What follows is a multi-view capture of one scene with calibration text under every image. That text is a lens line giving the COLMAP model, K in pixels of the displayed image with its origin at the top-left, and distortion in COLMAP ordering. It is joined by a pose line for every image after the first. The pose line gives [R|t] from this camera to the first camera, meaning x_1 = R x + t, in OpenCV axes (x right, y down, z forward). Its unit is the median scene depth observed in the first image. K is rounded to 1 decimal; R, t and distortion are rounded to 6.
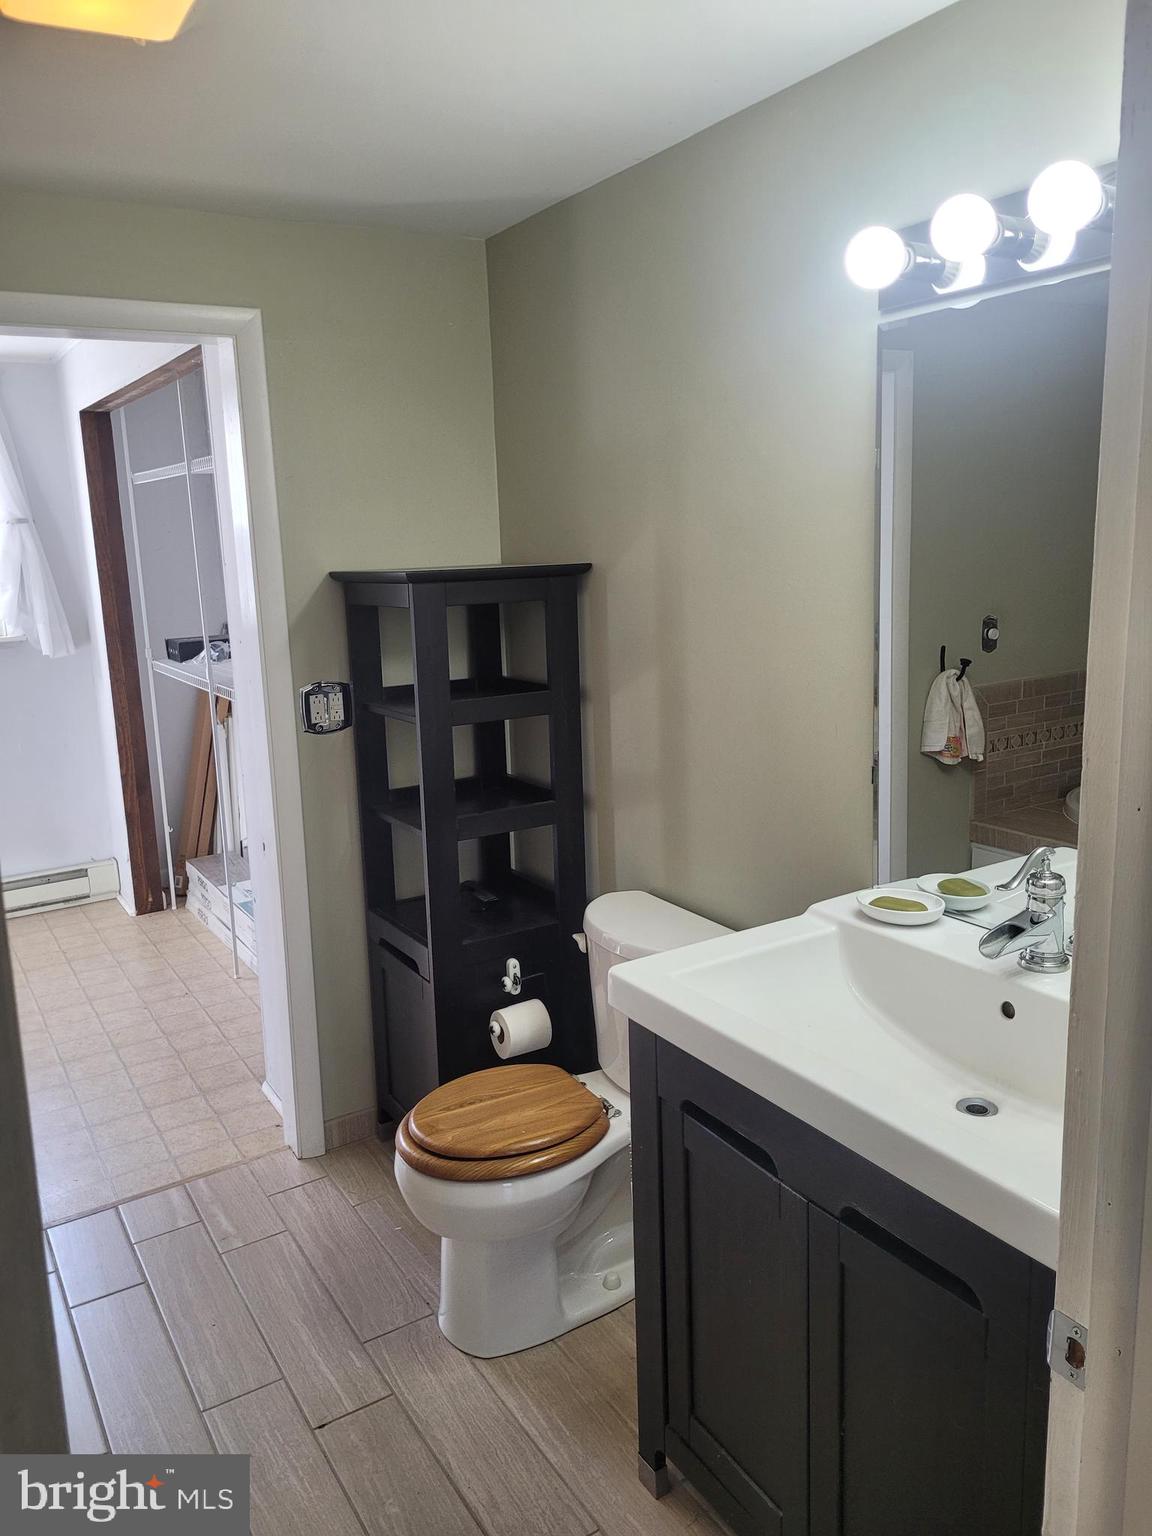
lens RADIAL K [[1165.0, 0, 580.6], [0, 1165.0, 756.3], [0, 0, 1]] dist [0.052256, -0.045366]
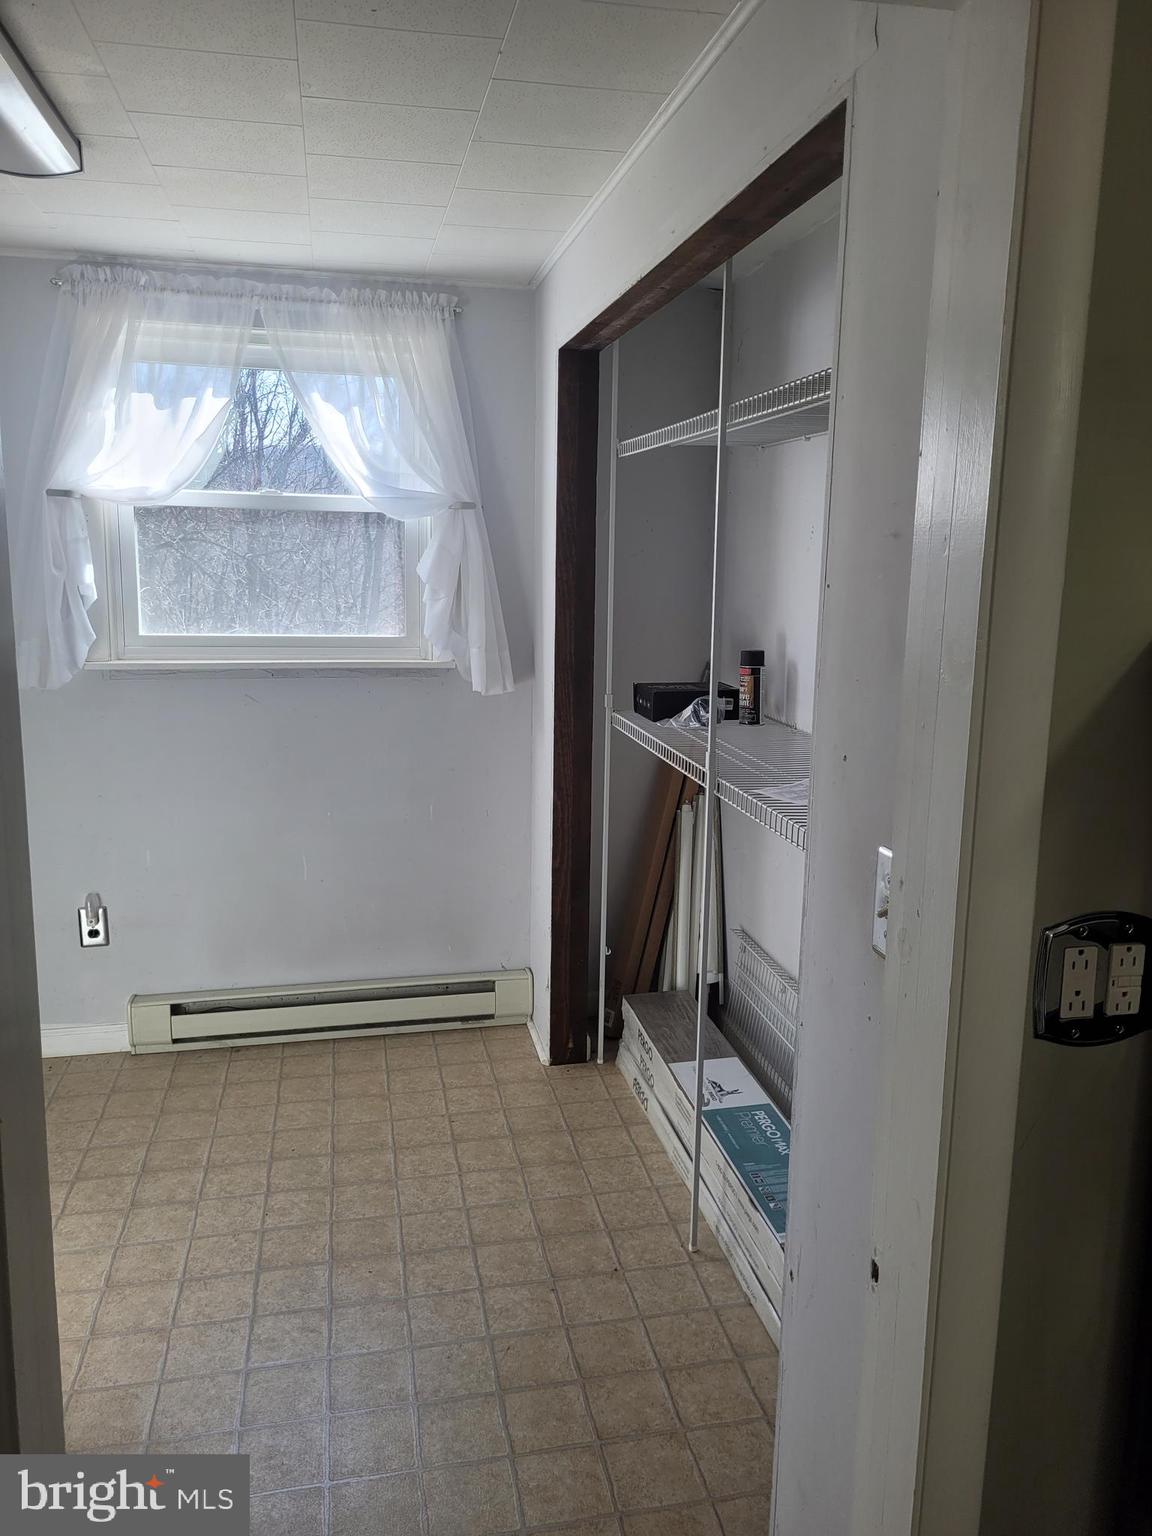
lens RADIAL K [[1165.0, 0, 577.7], [0, 1165.0, 766.2], [0, 0, 1]] dist [0.052256, -0.045366]
pose [[0.936219, 0.110458, -0.333605, -0.149988], [-0.112592, 0.993556, 0.012996, -0.056208], [0.332891, 0.025395, 0.942623, 0.341019]]
